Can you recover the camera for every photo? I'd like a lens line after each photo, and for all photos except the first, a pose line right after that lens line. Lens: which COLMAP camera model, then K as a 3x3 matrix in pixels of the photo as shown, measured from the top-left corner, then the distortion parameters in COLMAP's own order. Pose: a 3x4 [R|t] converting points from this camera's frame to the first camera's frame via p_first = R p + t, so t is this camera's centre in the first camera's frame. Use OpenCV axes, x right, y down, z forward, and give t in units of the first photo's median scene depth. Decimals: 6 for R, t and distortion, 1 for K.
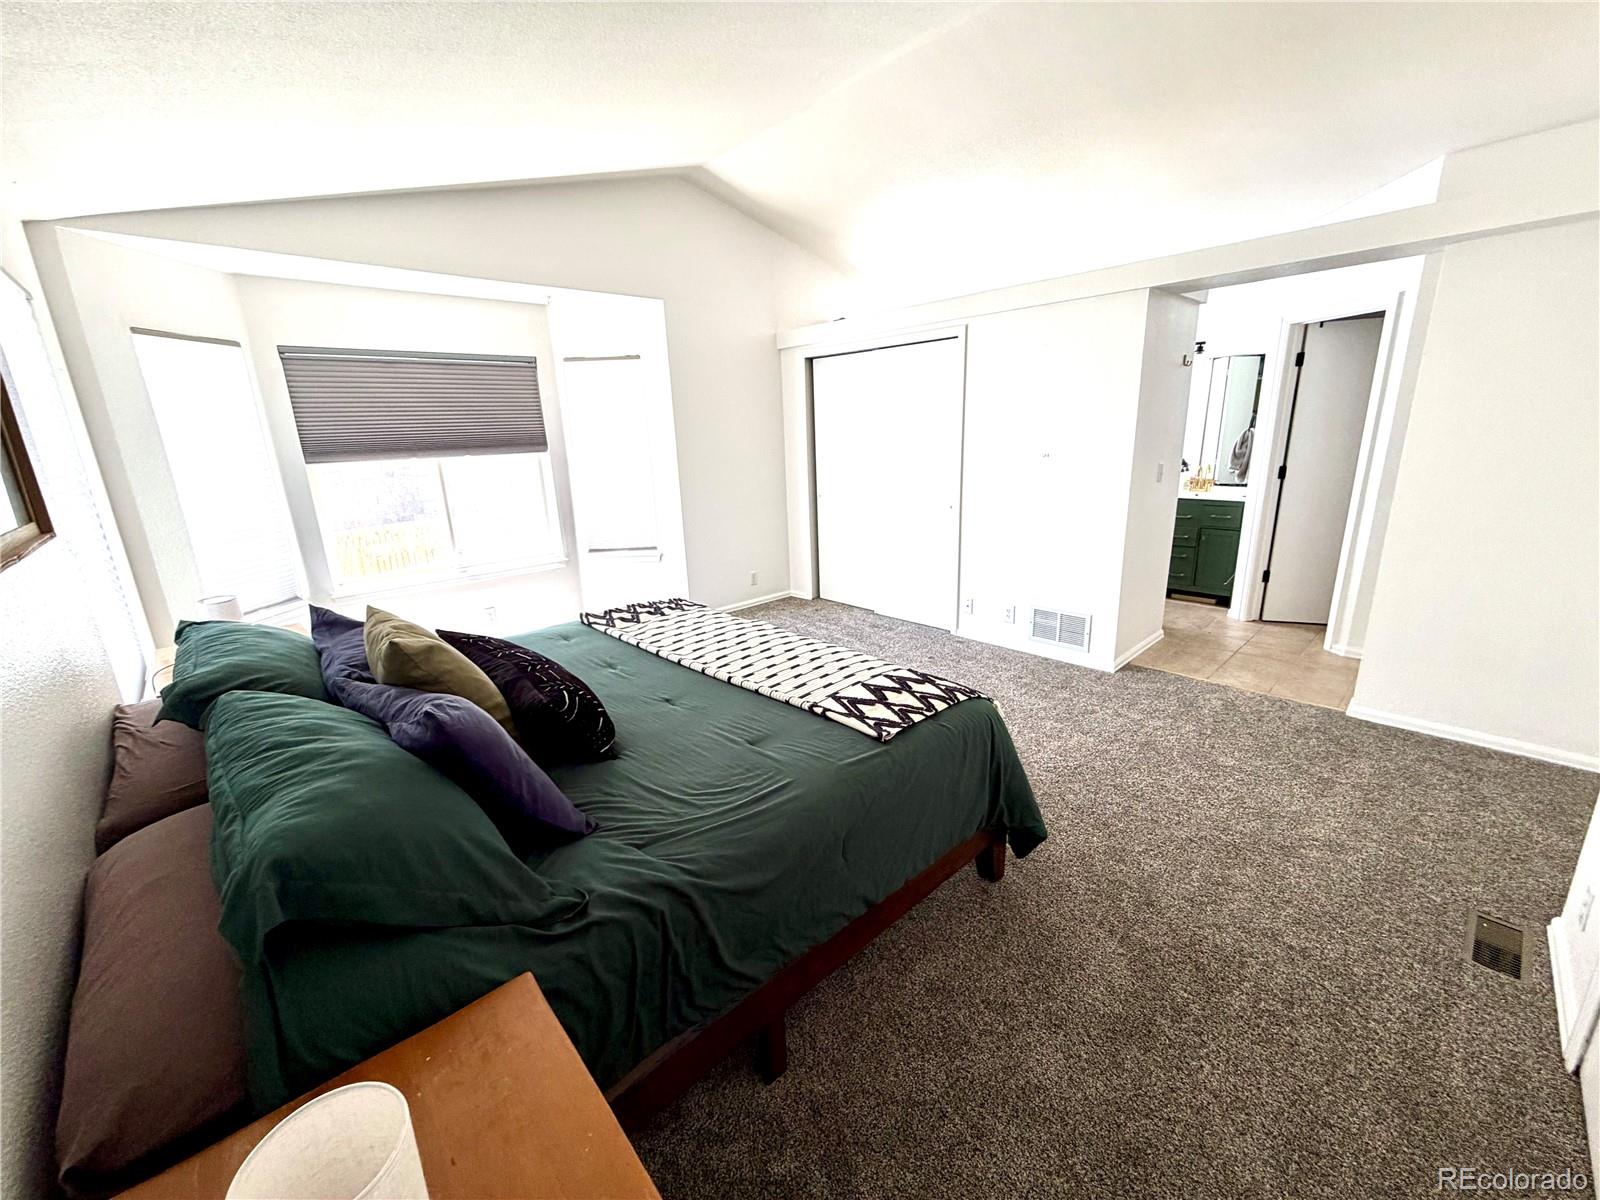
lens RADIAL K [[640.0, 0, 797.1], [0, 640.0, 600.2], [0, 0, 1]] dist [0.000272, 0.000080]
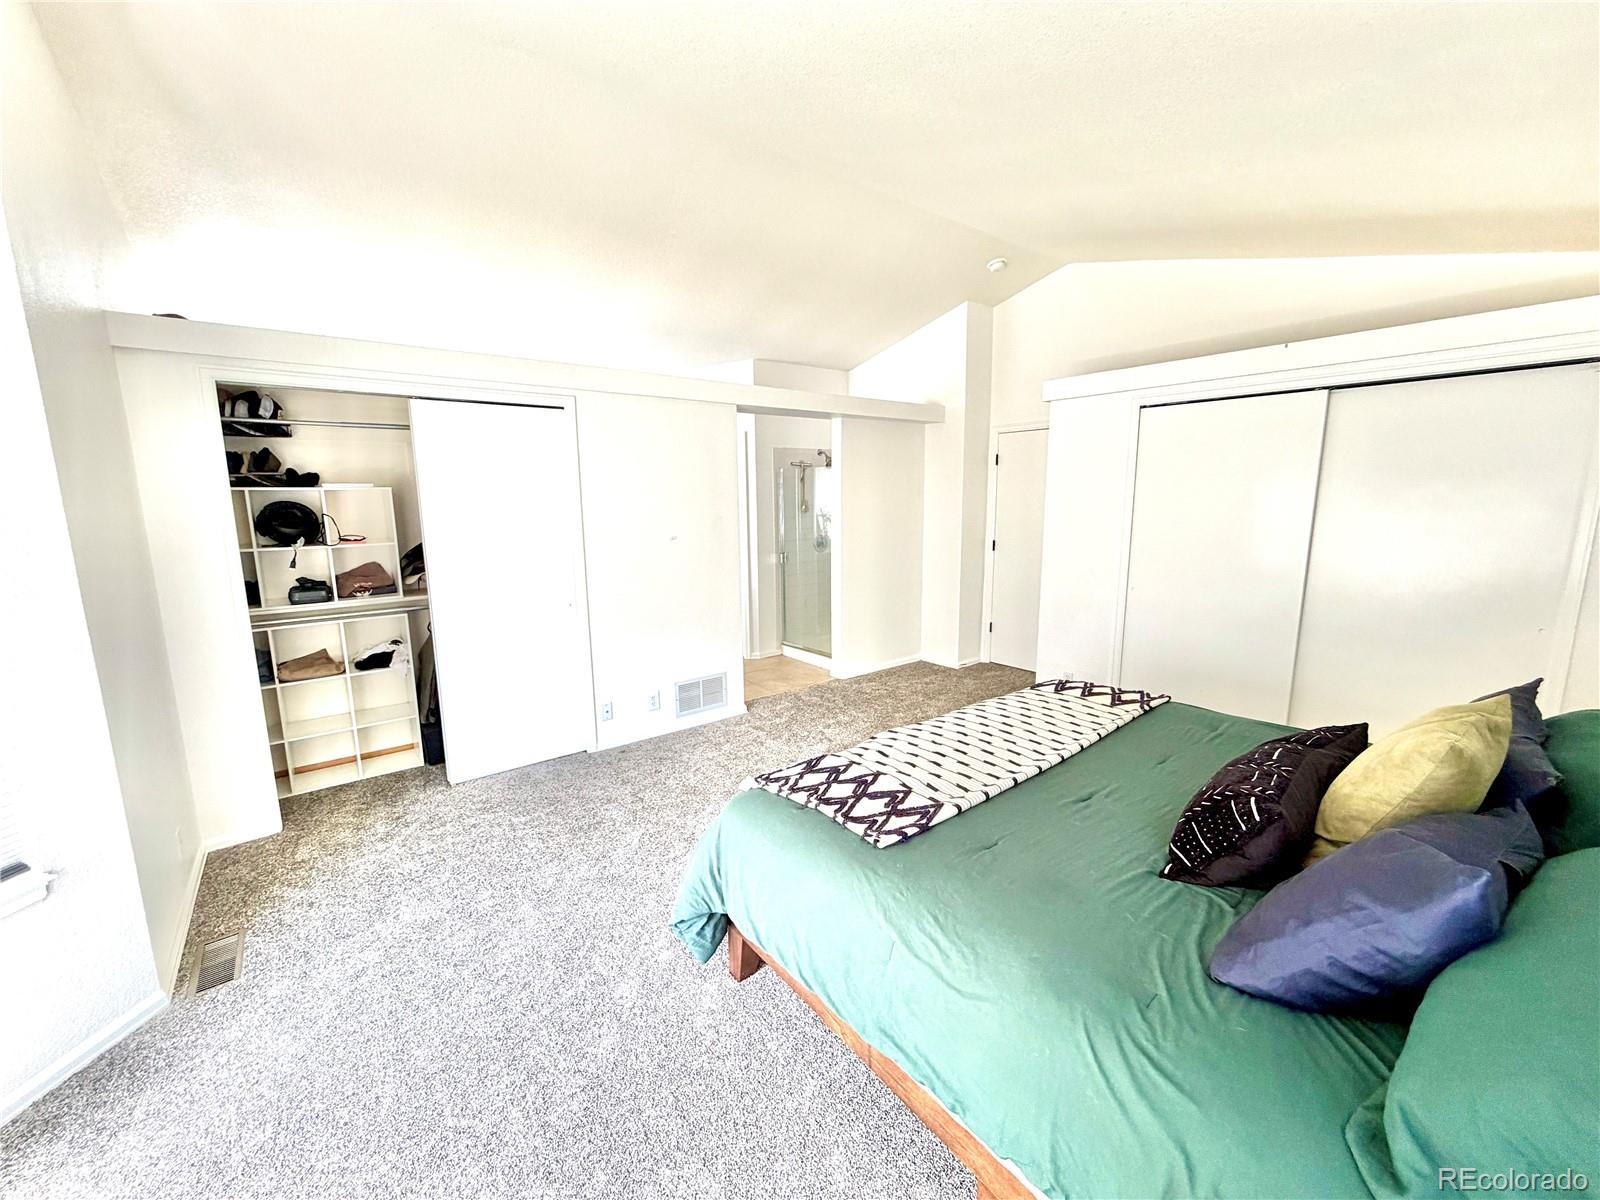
lens RADIAL K [[640.0, 0, 797.1], [0, 640.0, 600.2], [0, 0, 1]] dist [0.000272, 0.000080]
pose [[0.100195, -0.130889, 0.986321, -0.633431], [0.270215, 0.957631, 0.099632, -0.178632], [-0.957573, 0.256536, 0.131318, 0.701652]]
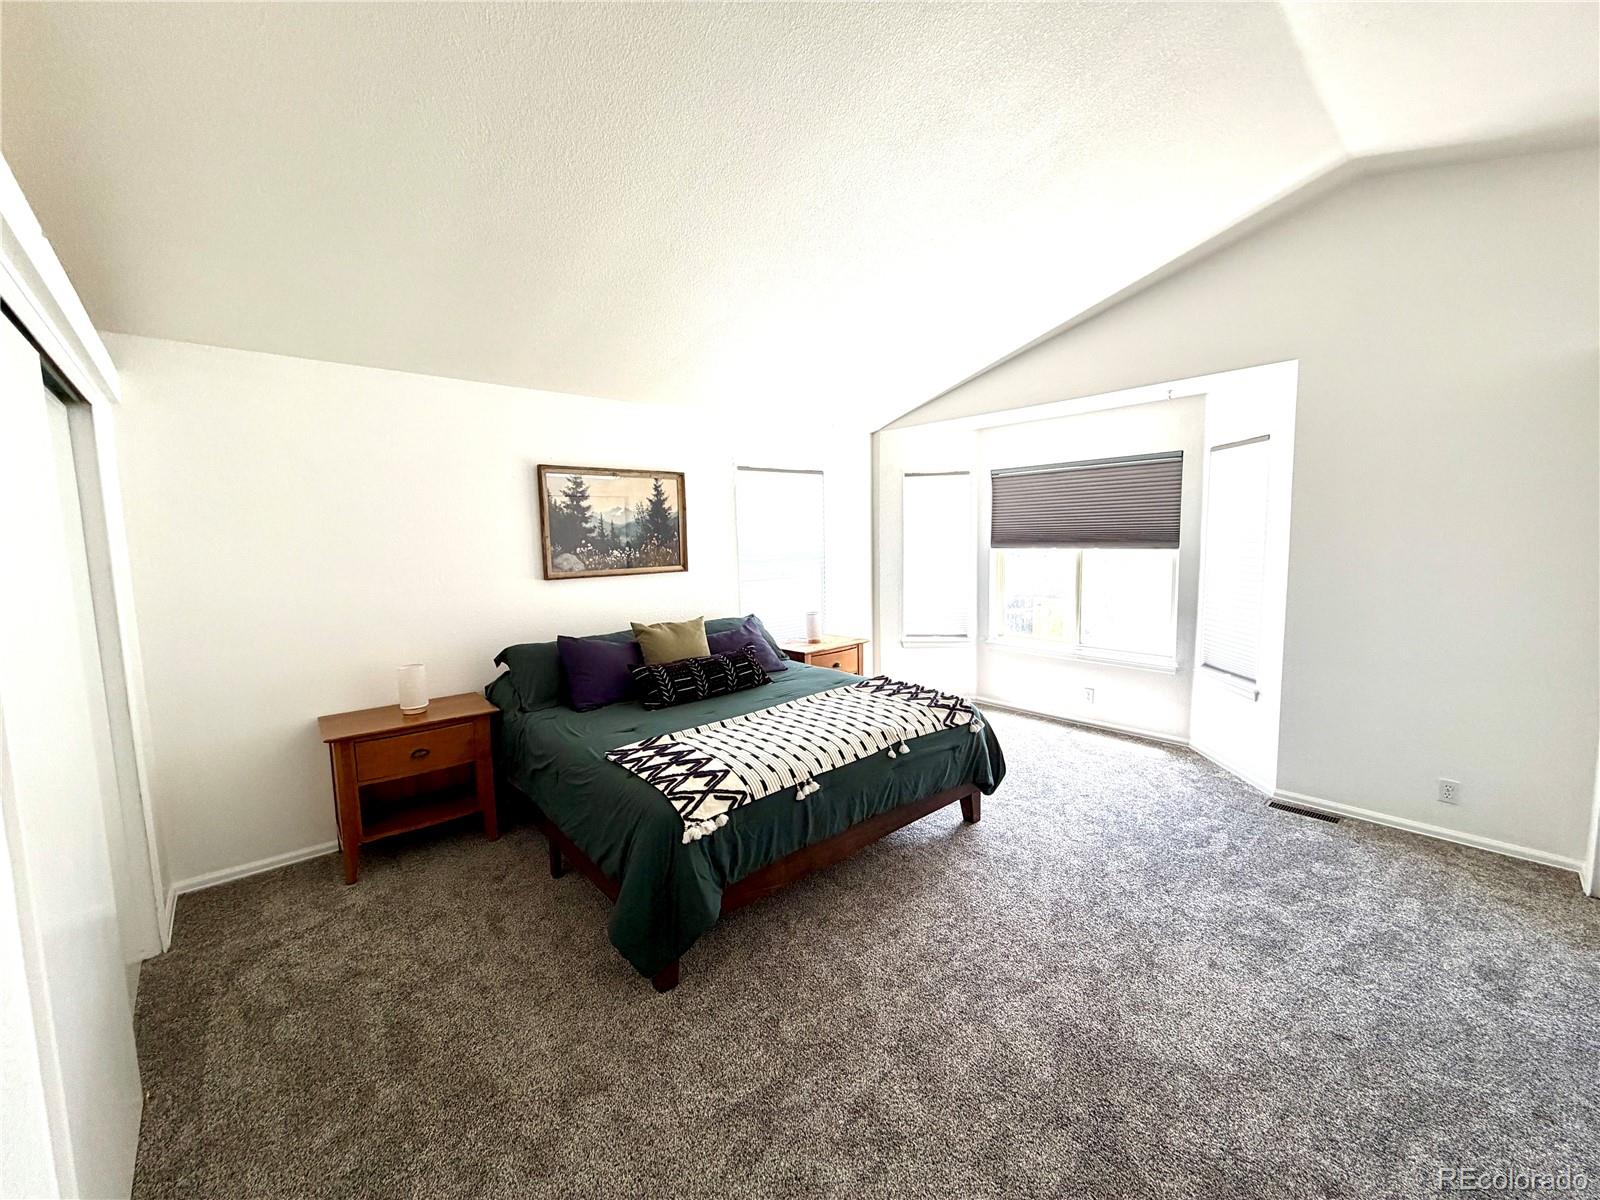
lens RADIAL K [[640.0, 0, 797.1], [0, 640.0, 600.2], [0, 0, 1]] dist [0.000272, 0.000080]
pose [[-0.027274, 0.136178, -0.990309, 0.677565], [-0.239551, 0.960921, 0.138734, -0.193757], [0.970501, 0.241013, 0.006413, 0.587649]]
